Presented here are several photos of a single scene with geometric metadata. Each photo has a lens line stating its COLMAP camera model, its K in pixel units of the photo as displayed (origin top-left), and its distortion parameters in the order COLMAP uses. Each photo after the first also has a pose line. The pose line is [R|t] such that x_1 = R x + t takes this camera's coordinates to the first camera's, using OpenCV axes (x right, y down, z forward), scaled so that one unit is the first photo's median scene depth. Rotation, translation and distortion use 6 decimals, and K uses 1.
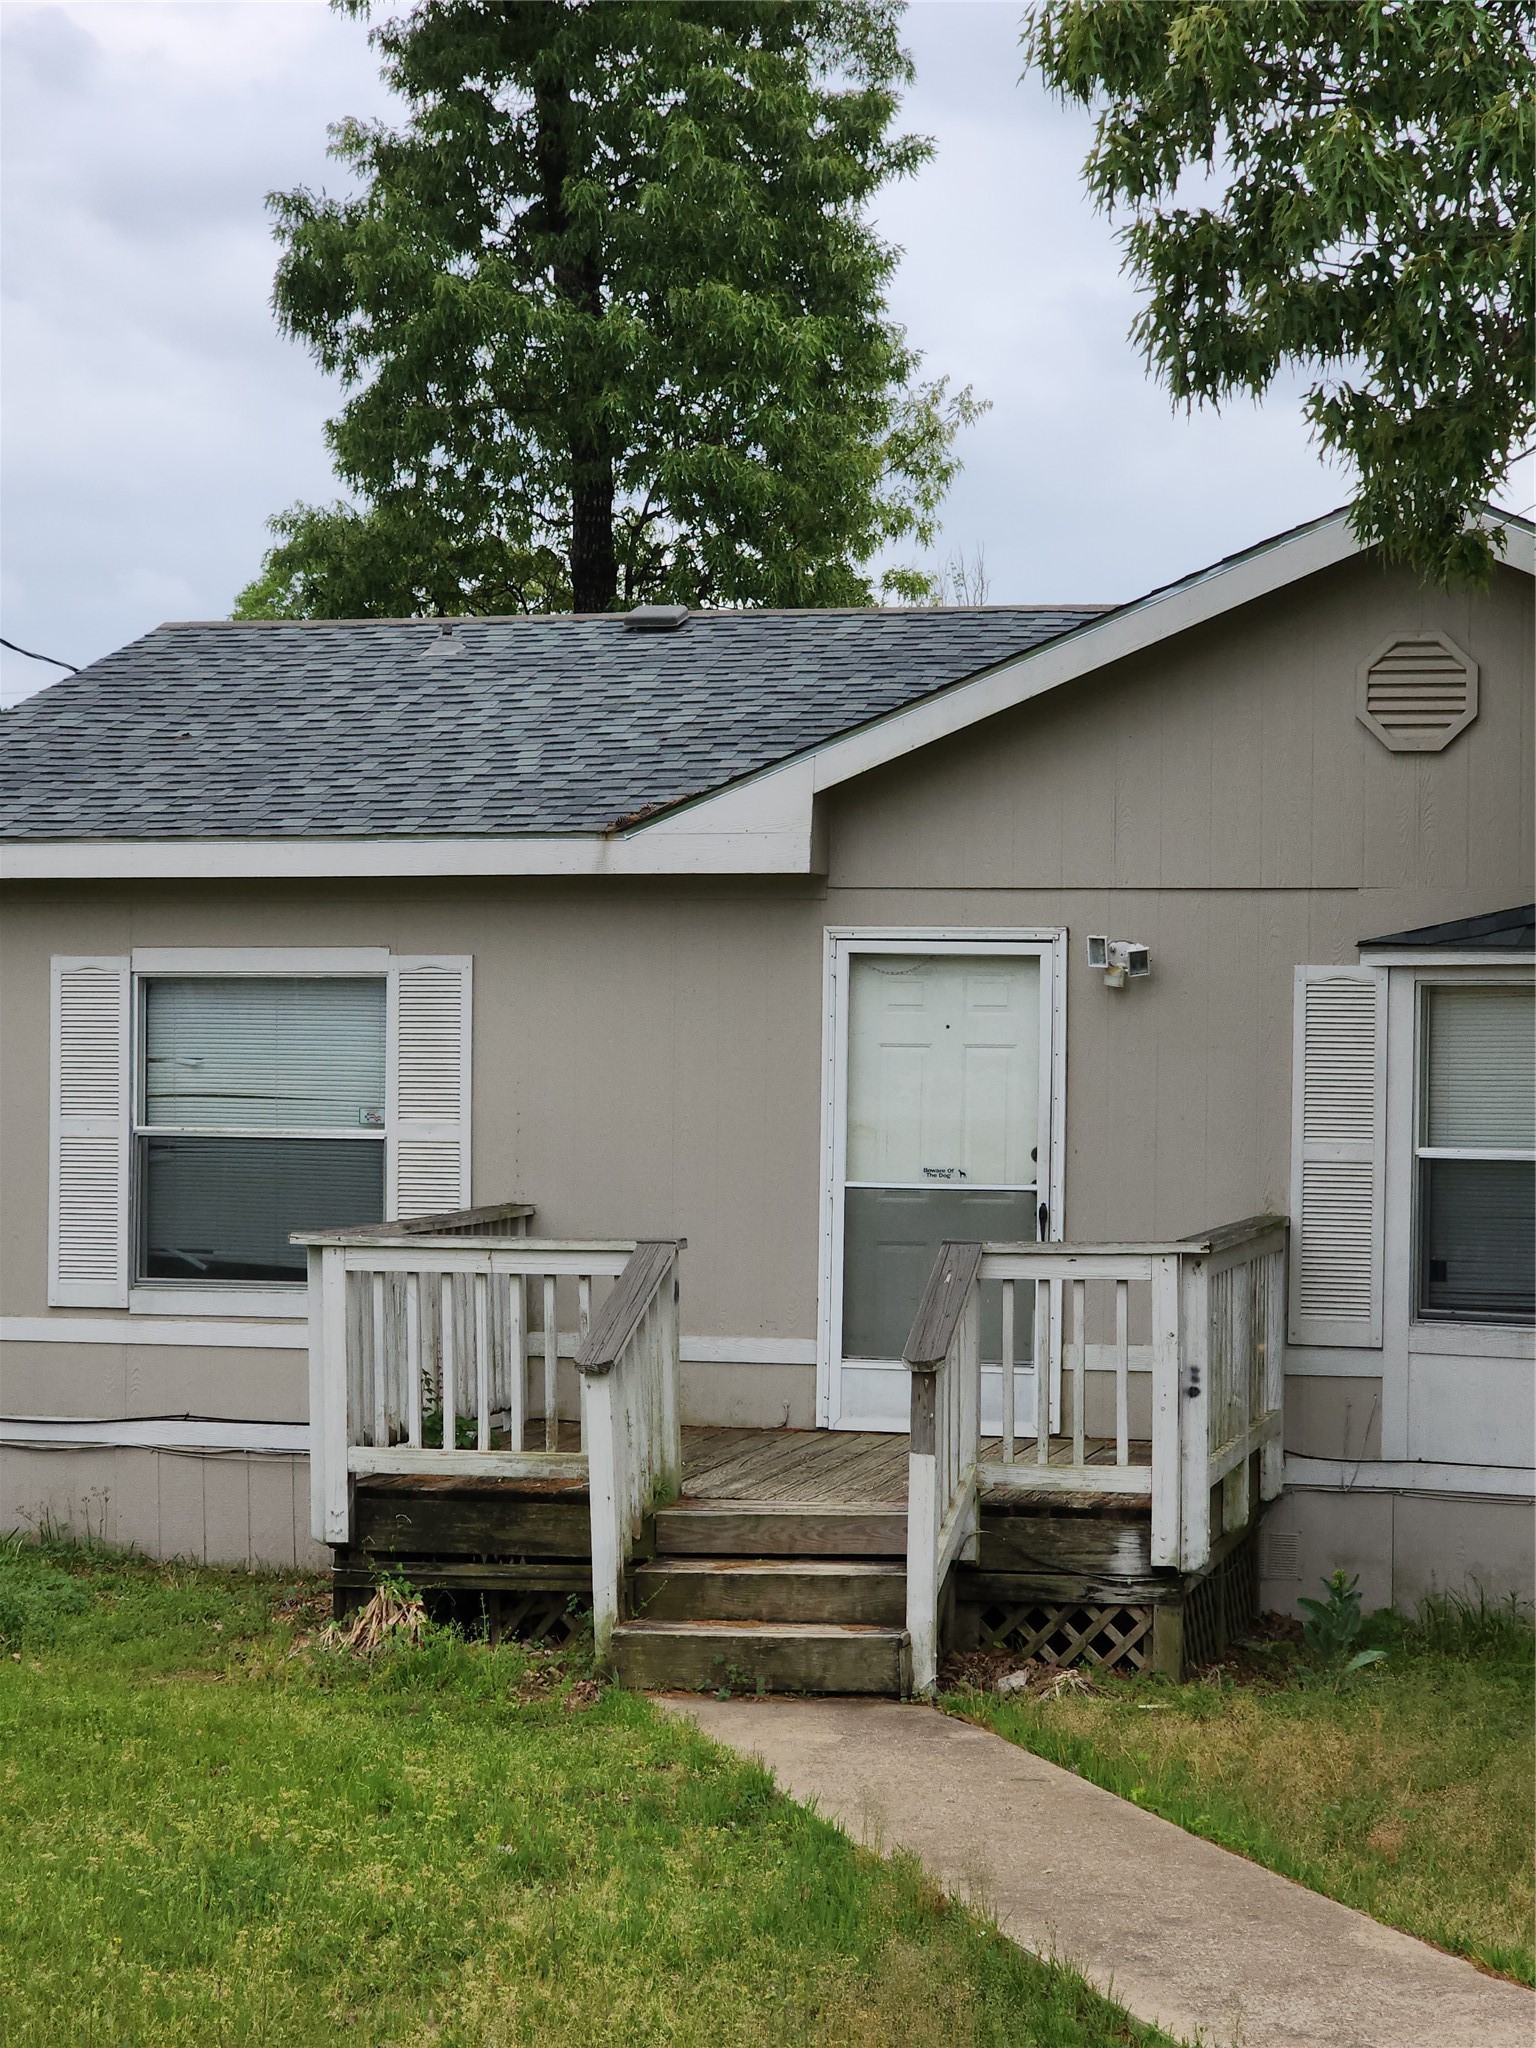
lens RADIAL K [[4038.5, 0, 768.0], [0, 4038.5, 1024.0], [0, 0, 1]] dist [-0.005930, 0.177475]
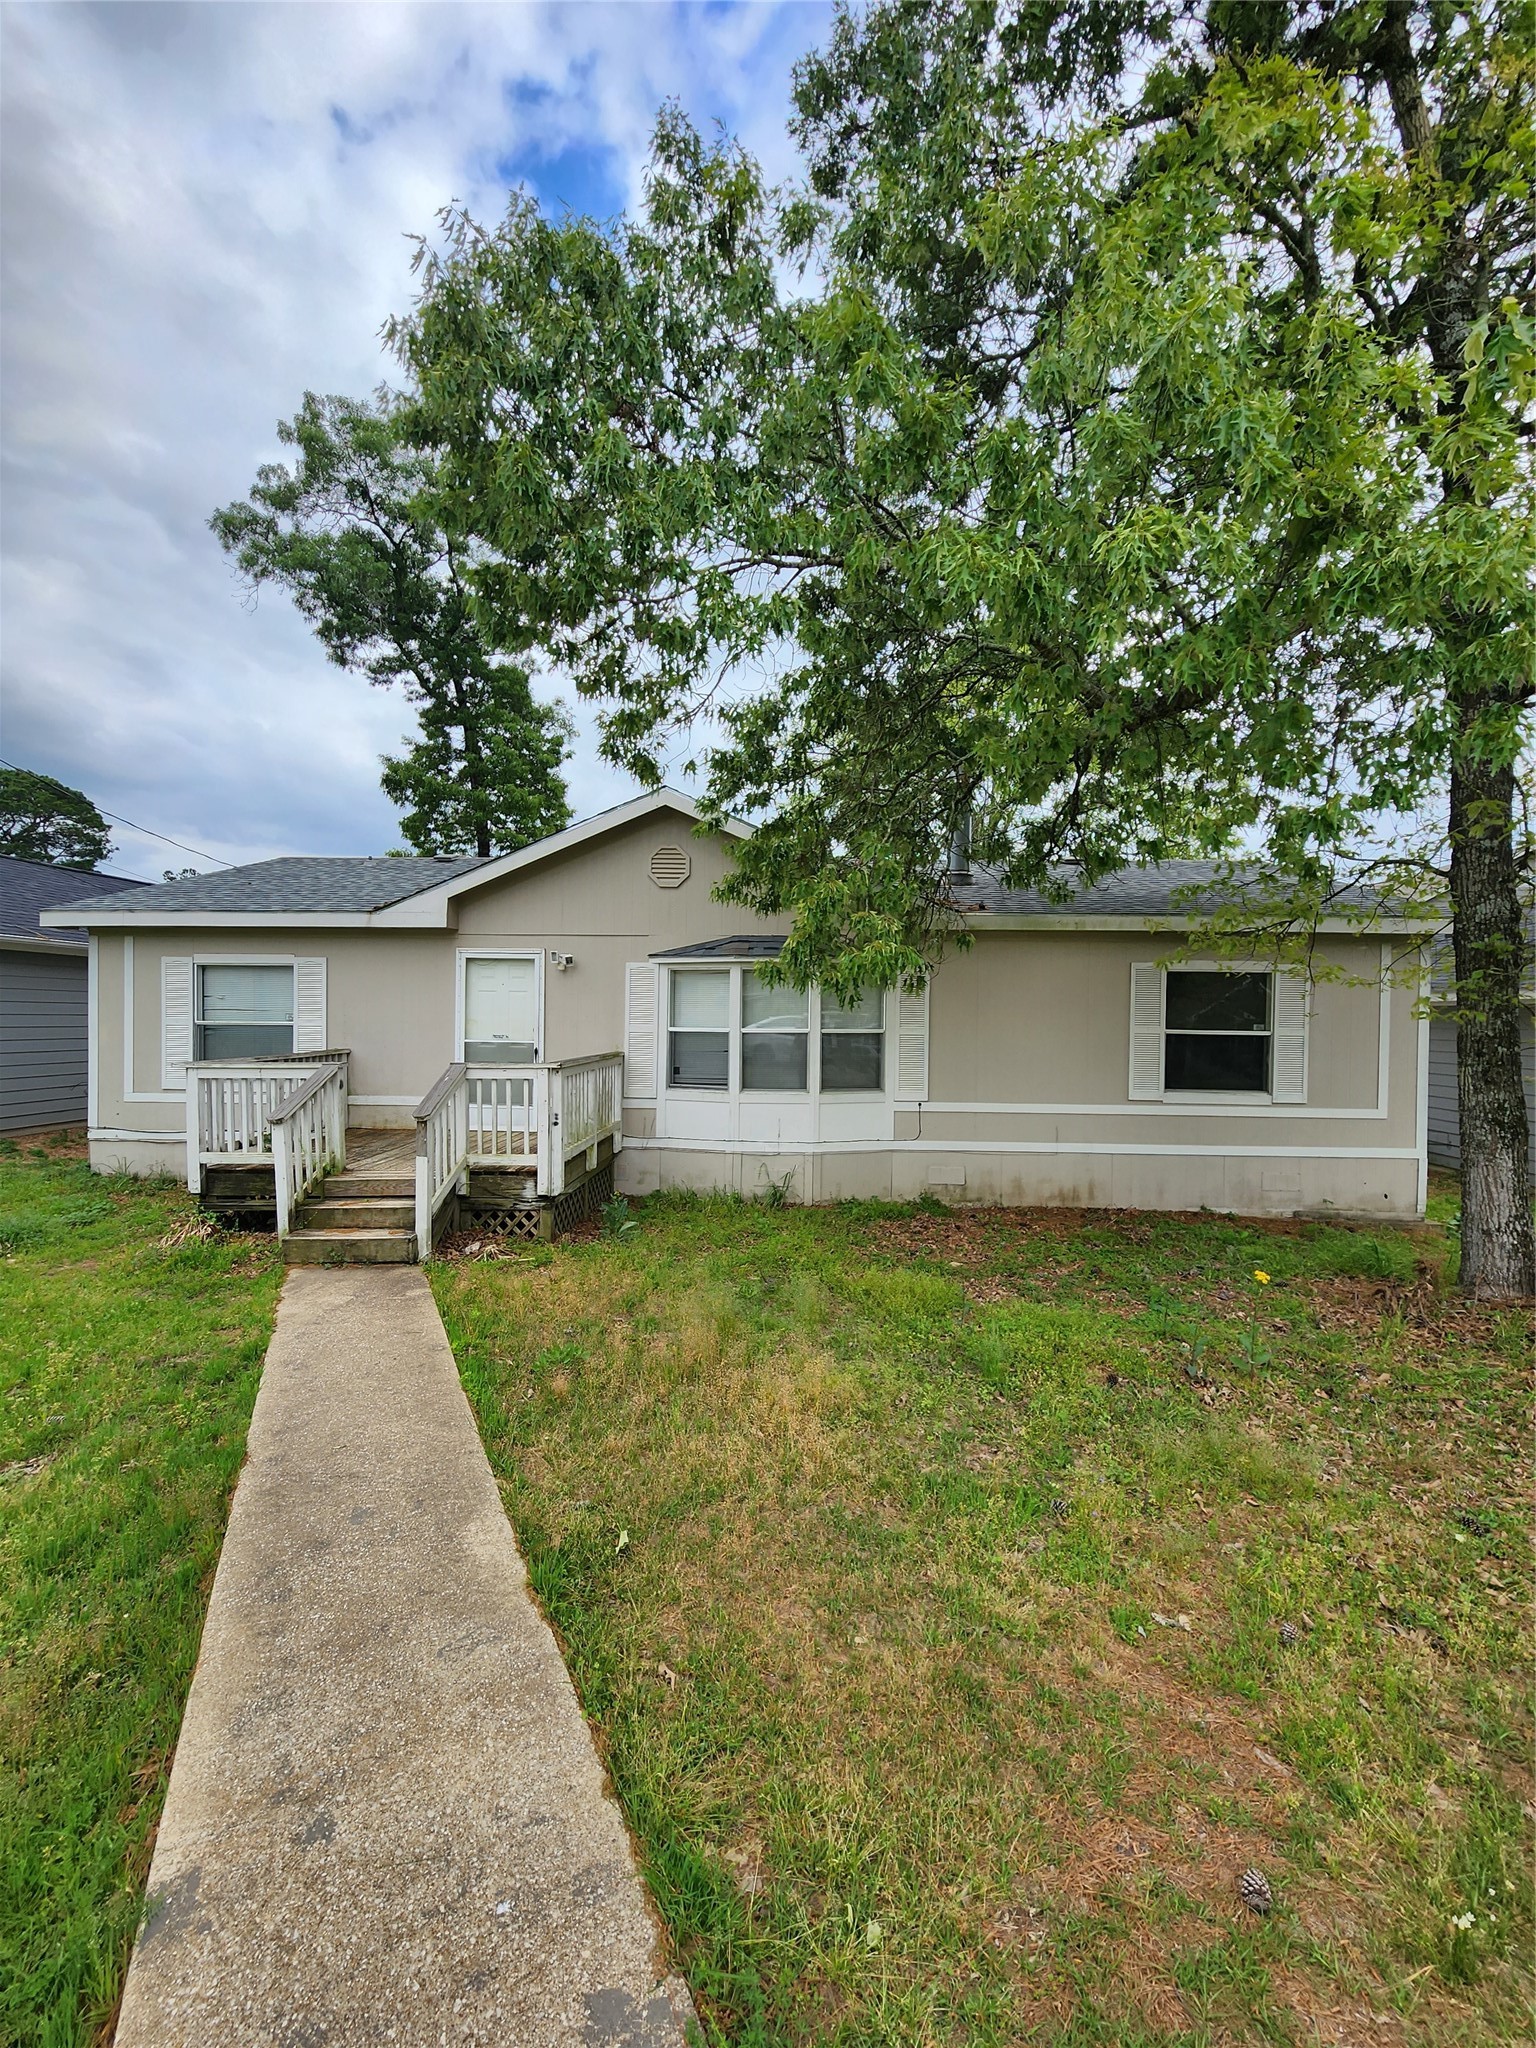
lens RADIAL K [[845.6, 0, 774.6], [0, 845.6, 1026.6], [0, 0, 1]] dist [-0.000331, -0.000899]
pose [[0.980248, -0.002359, 0.197759, 0.116216], [-0.002083, 0.999750, 0.022254, 0.016878], [-0.197762, -0.022226, 0.979998, 0.402551]]
